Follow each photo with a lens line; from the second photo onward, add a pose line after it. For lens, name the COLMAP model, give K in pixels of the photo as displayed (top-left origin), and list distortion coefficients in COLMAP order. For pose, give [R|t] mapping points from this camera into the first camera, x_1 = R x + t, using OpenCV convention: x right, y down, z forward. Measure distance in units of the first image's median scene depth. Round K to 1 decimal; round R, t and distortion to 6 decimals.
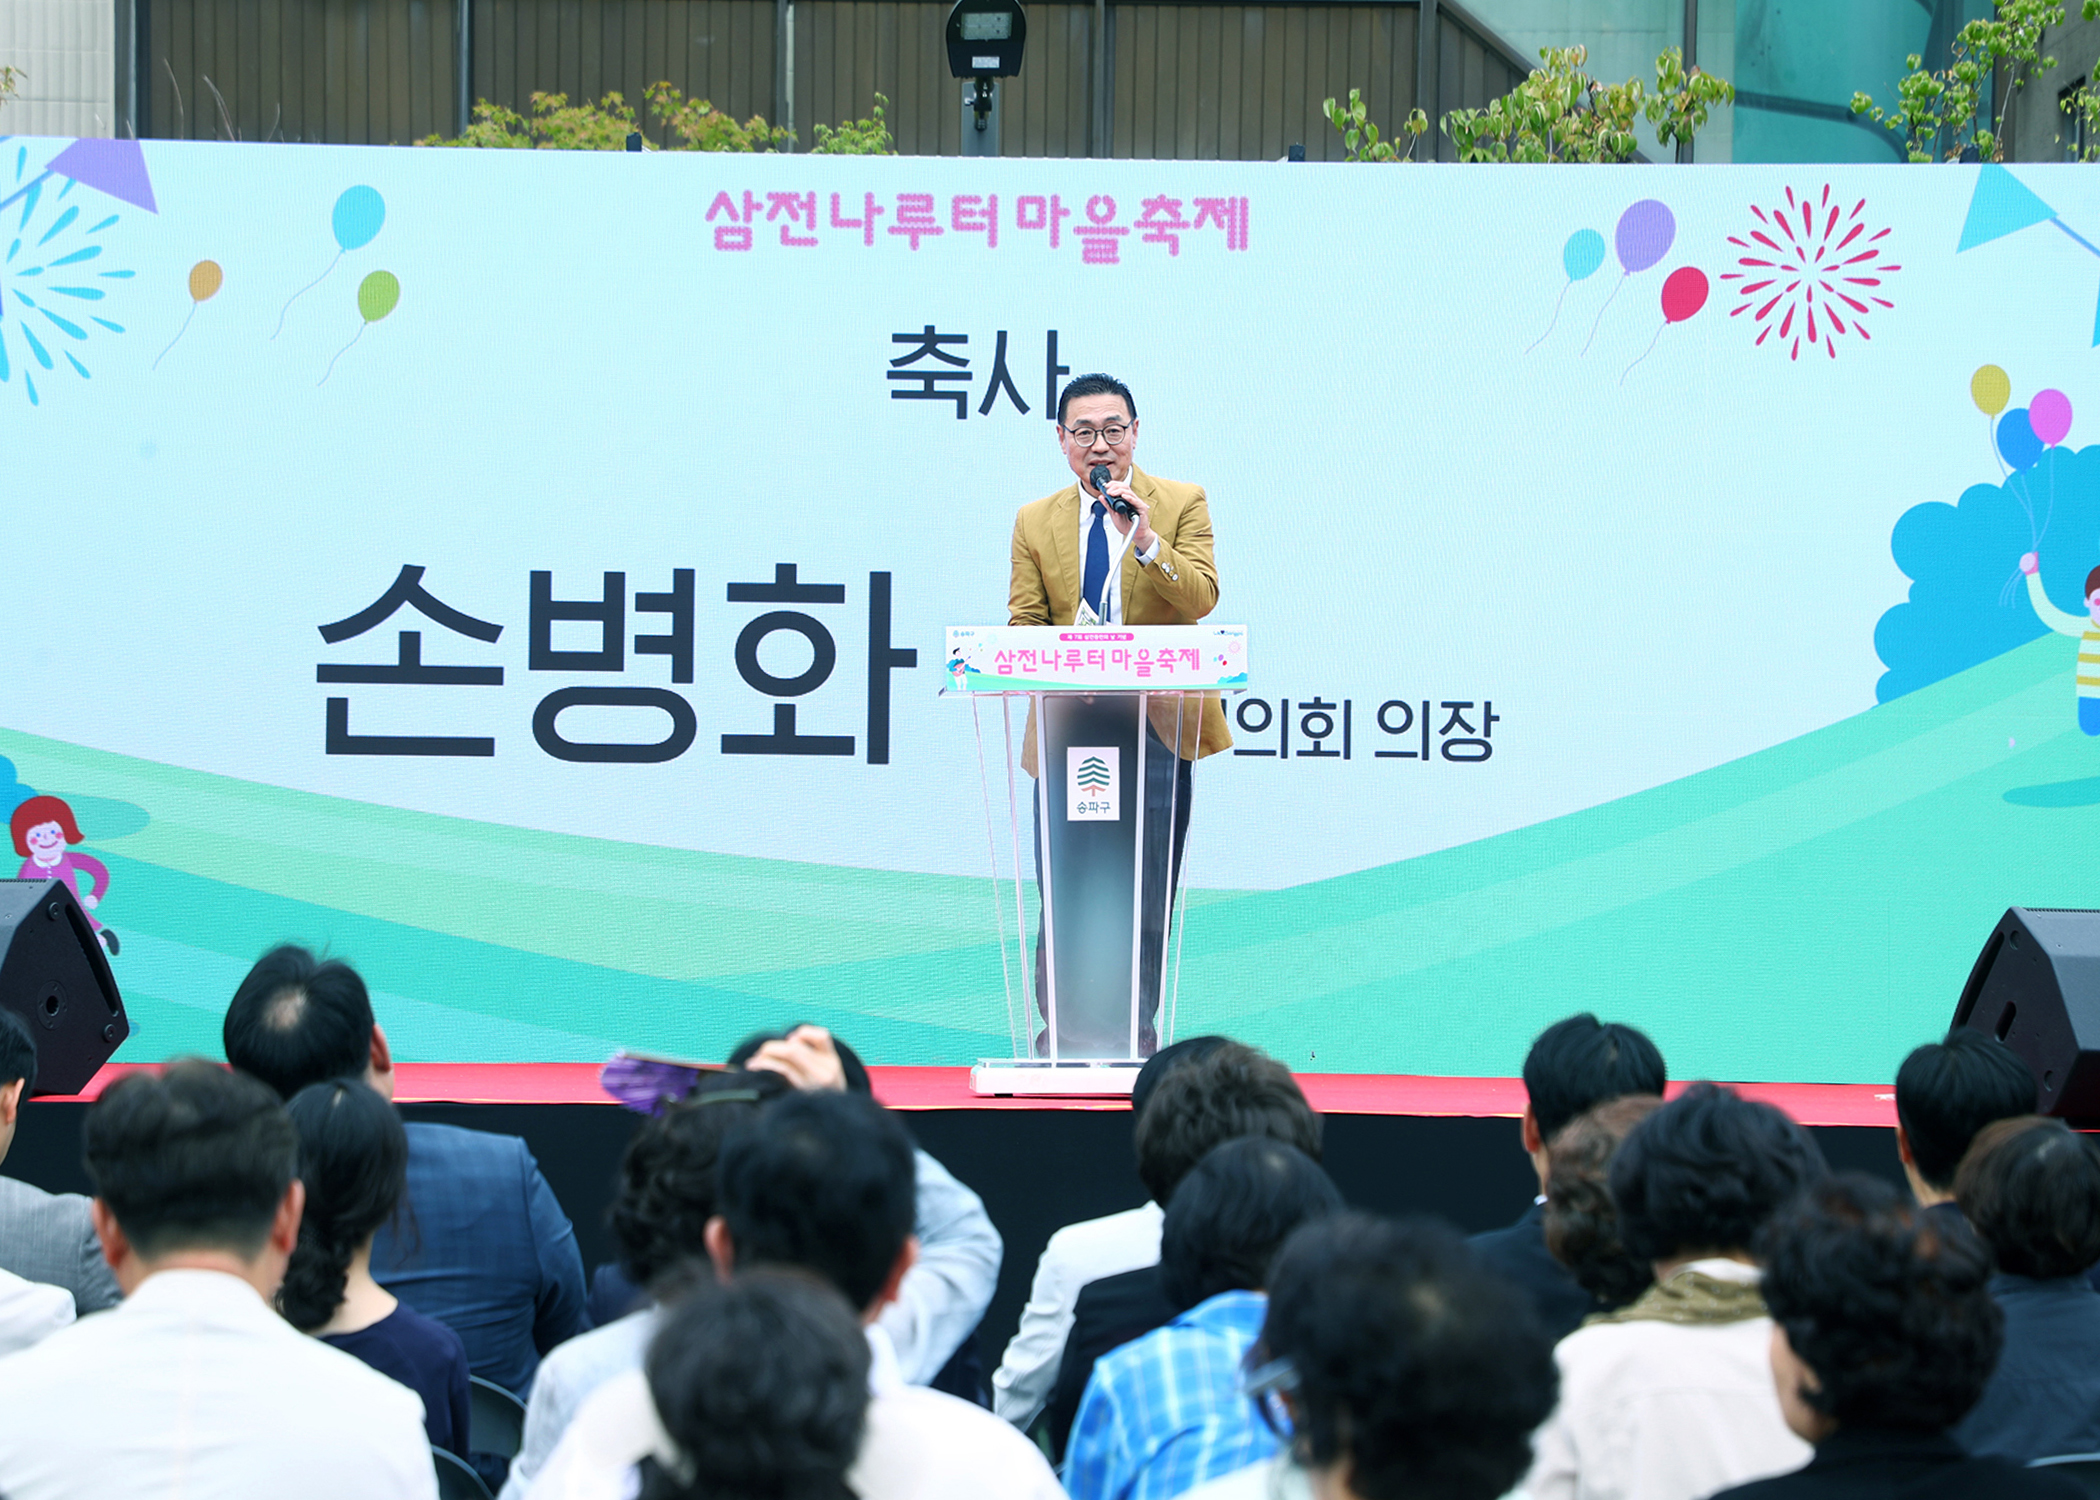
lens RADIAL K [[7441.1, 0, 981.3], [0, 7441.1, 743.5], [0, 0, 1]] dist [1.082035, 0.000000]
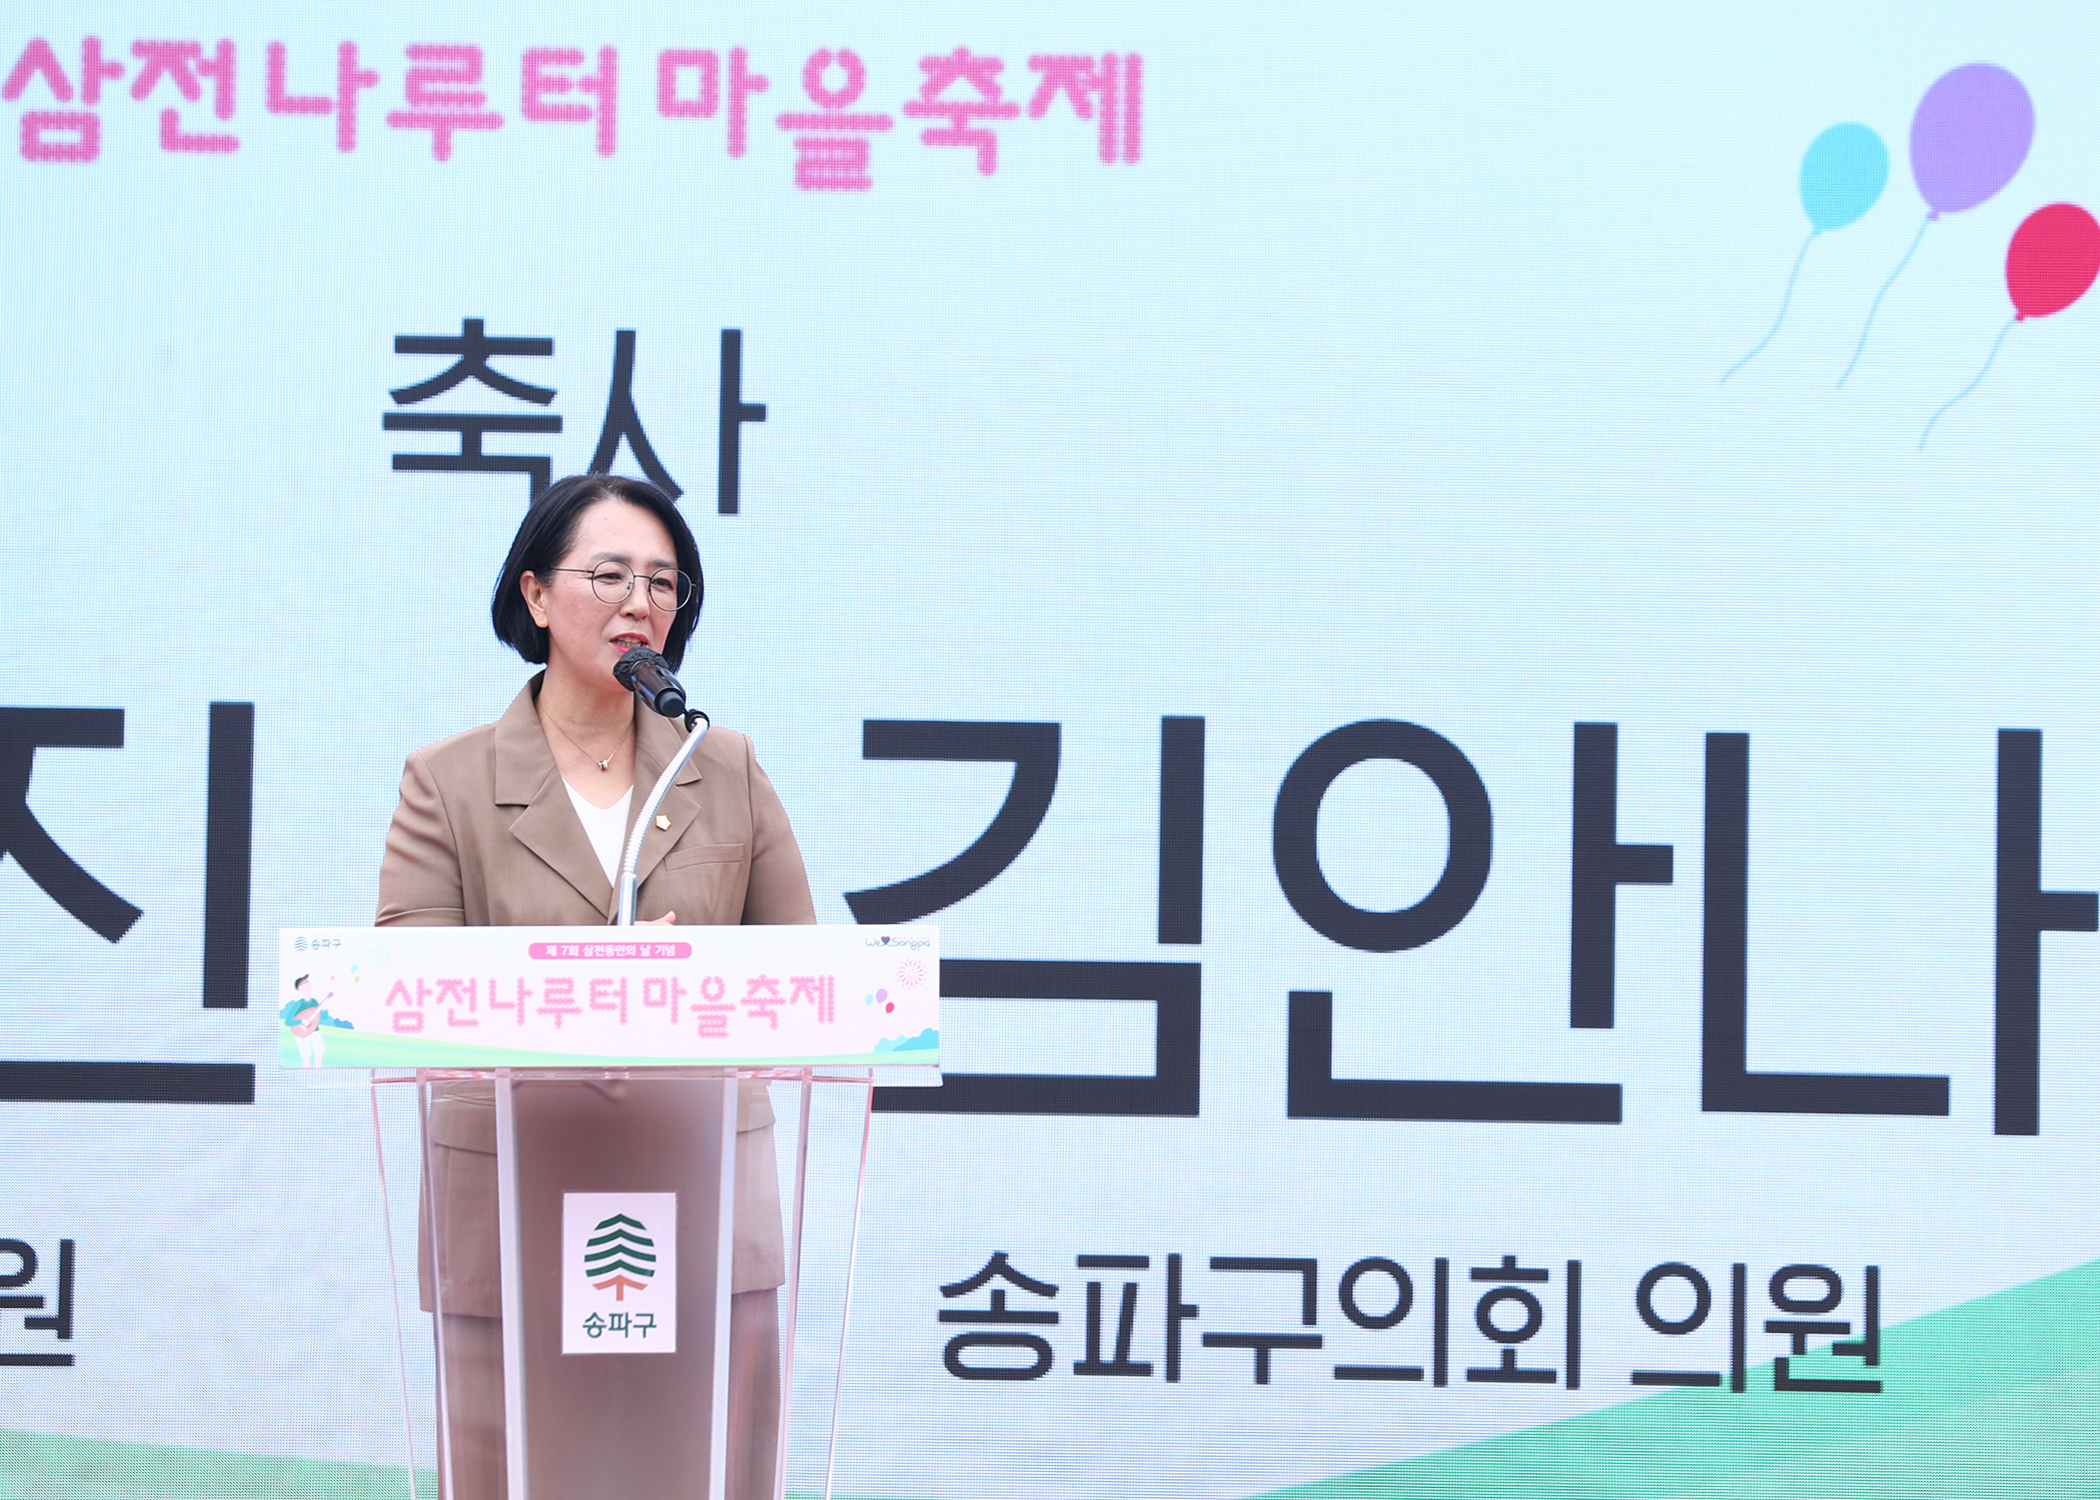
lens RADIAL K [[12636.8, 0, 1105.1], [0, 12636.8, 732.0], [0, 0, 1]] dist [0.951289, 0.000000]
pose [[0.998805, 0.000500, -0.048870, 0.072843], [-0.002546, 0.999122, -0.041816, 0.004086], [0.048806, 0.041890, 0.997929, 0.195795]]
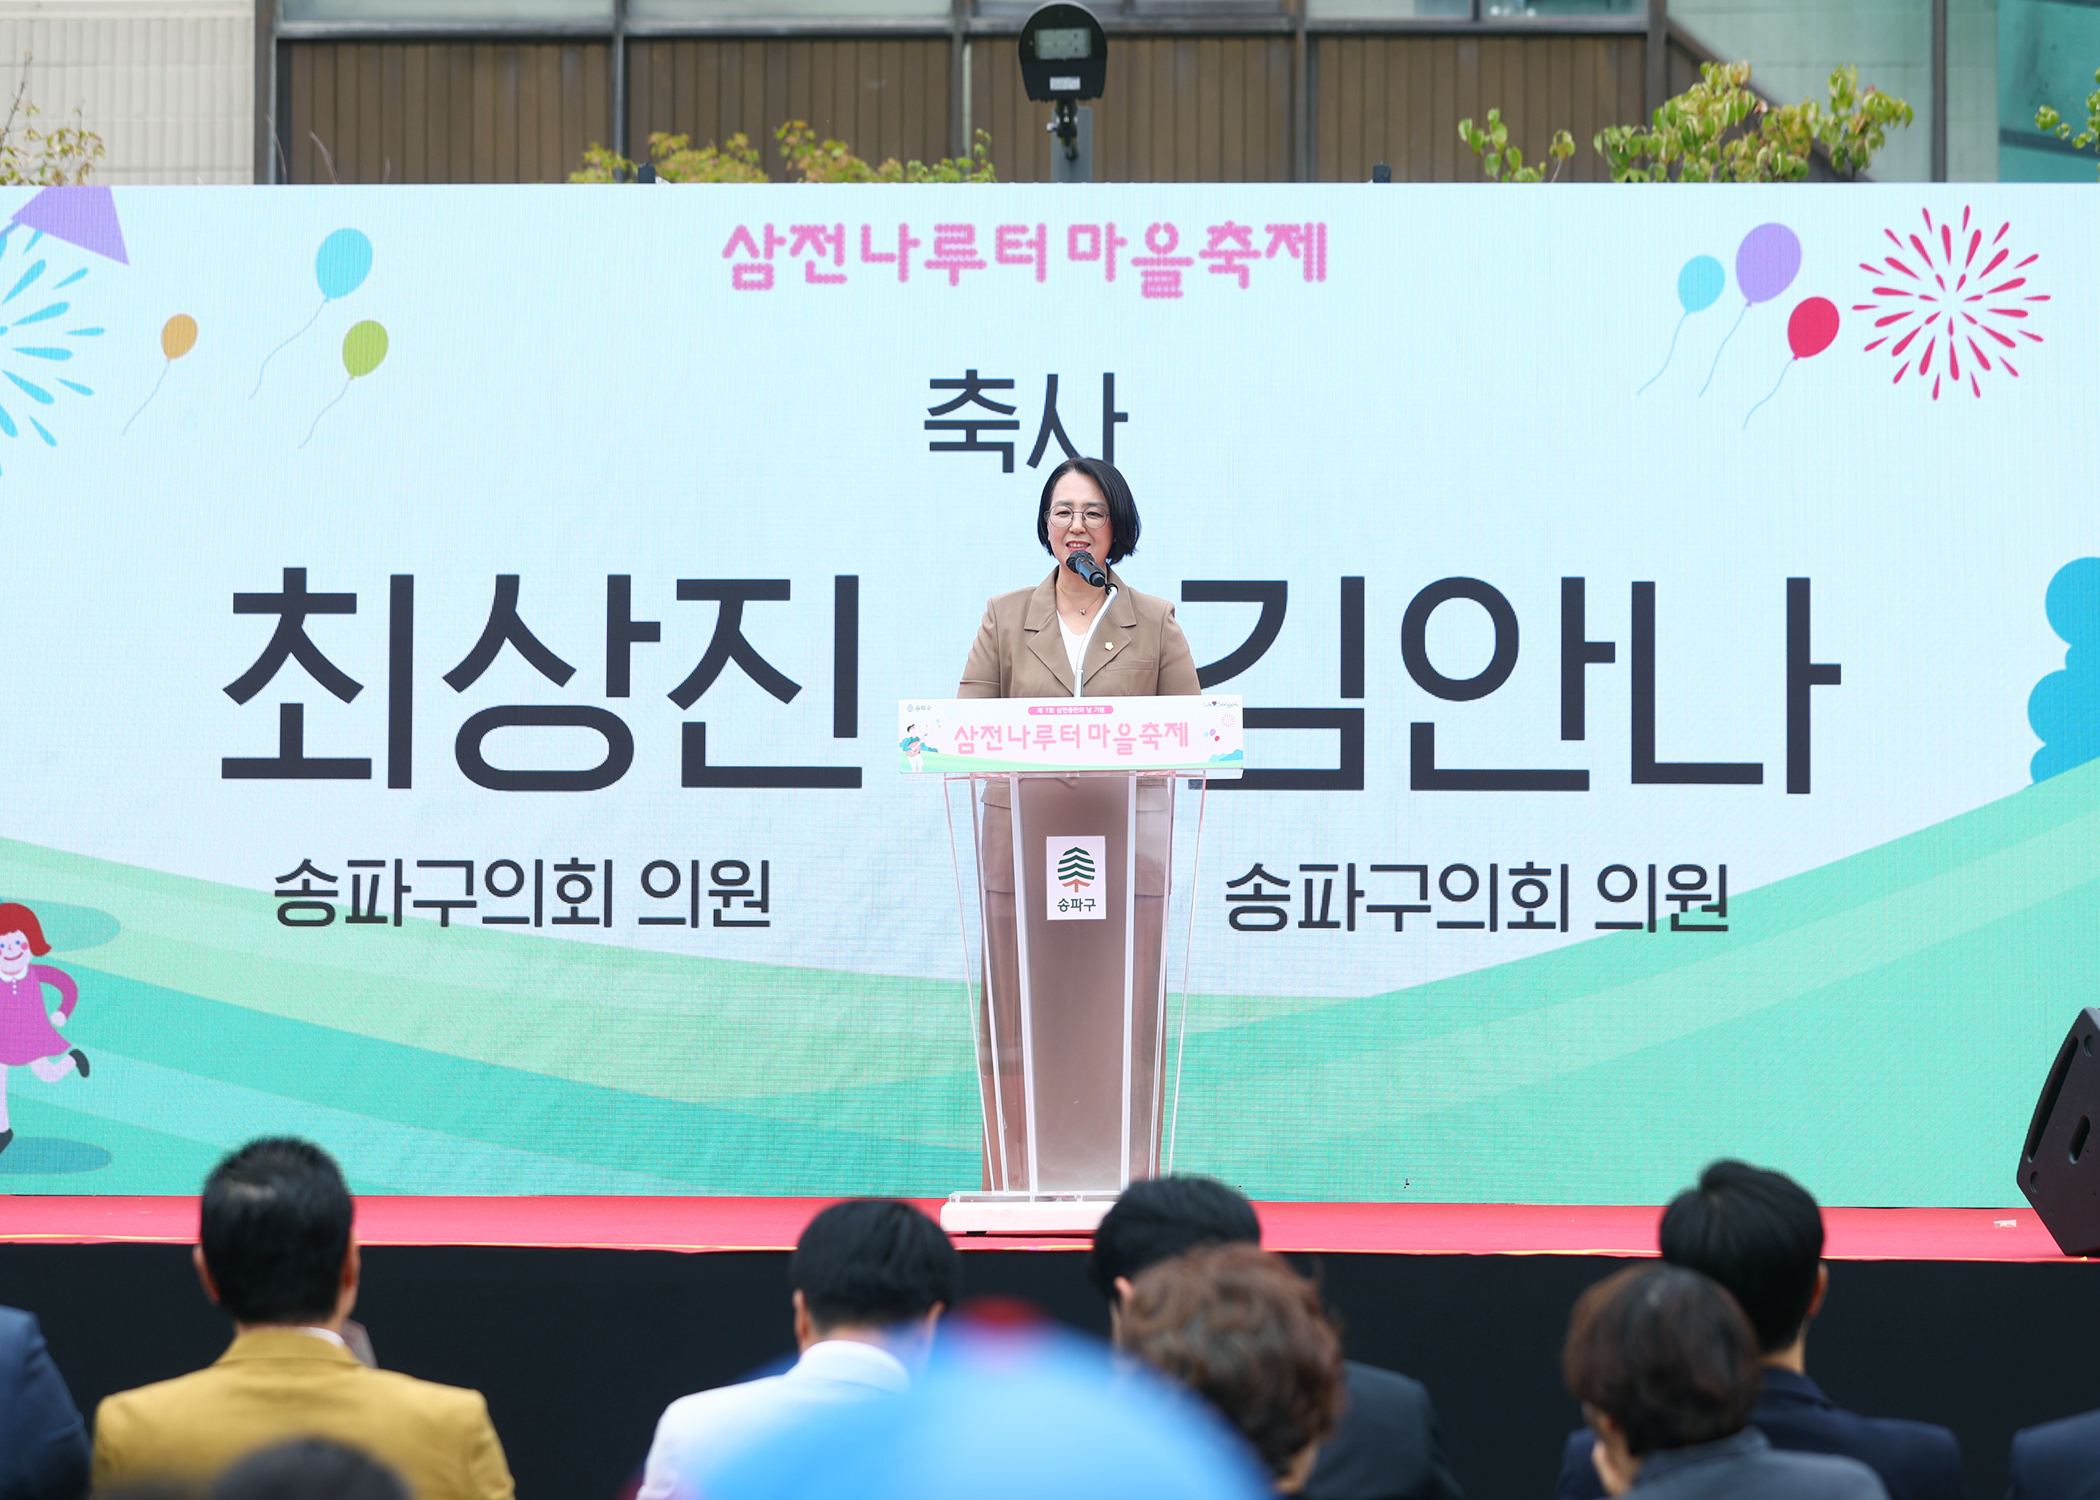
lens RADIAL K [[7463.8, 0, 1019.1], [0, 7463.8, 765.7], [0, 0, 1]] dist [0.071201, 0.000000]
pose [[0.997155, -0.009946, -0.074720, 0.065117], [0.009048, 0.999883, -0.012346, 0.002598], [0.074834, 0.011635, 0.997128, 0.108802]]
